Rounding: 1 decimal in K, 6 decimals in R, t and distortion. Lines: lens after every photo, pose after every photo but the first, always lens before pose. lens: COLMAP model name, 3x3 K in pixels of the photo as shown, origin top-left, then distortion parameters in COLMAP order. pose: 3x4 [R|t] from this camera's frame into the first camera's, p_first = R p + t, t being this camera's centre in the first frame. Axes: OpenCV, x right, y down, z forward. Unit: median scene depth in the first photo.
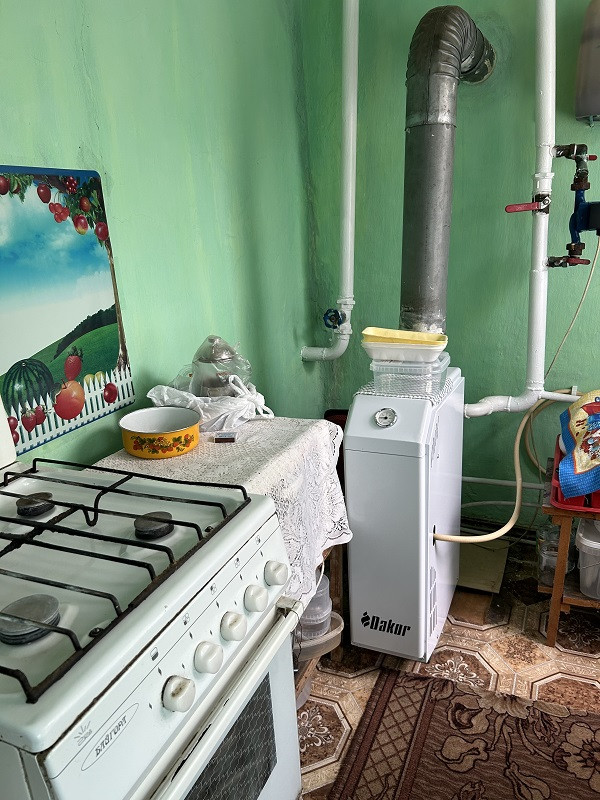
lens RADIAL K [[605.3, 0, 302.2], [0, 605.3, 407.3], [0, 0, 1]] dist [0.059072, -0.075767]
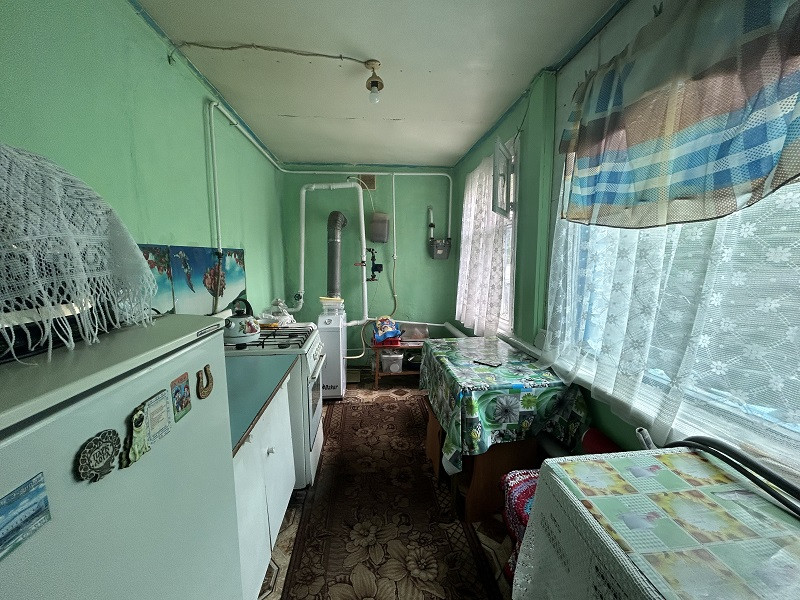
lens RADIAL K [[319.3, 0, 401.4], [0, 319.3, 300.1], [0, 0, 1]] dist [0.001068, 0.000072]
pose [[0.870021, -0.006505, 0.492972, -0.340241], [0.094761, 0.983475, -0.154261, 0.184913], [-0.483822, 0.180925, 0.856261, -0.666545]]
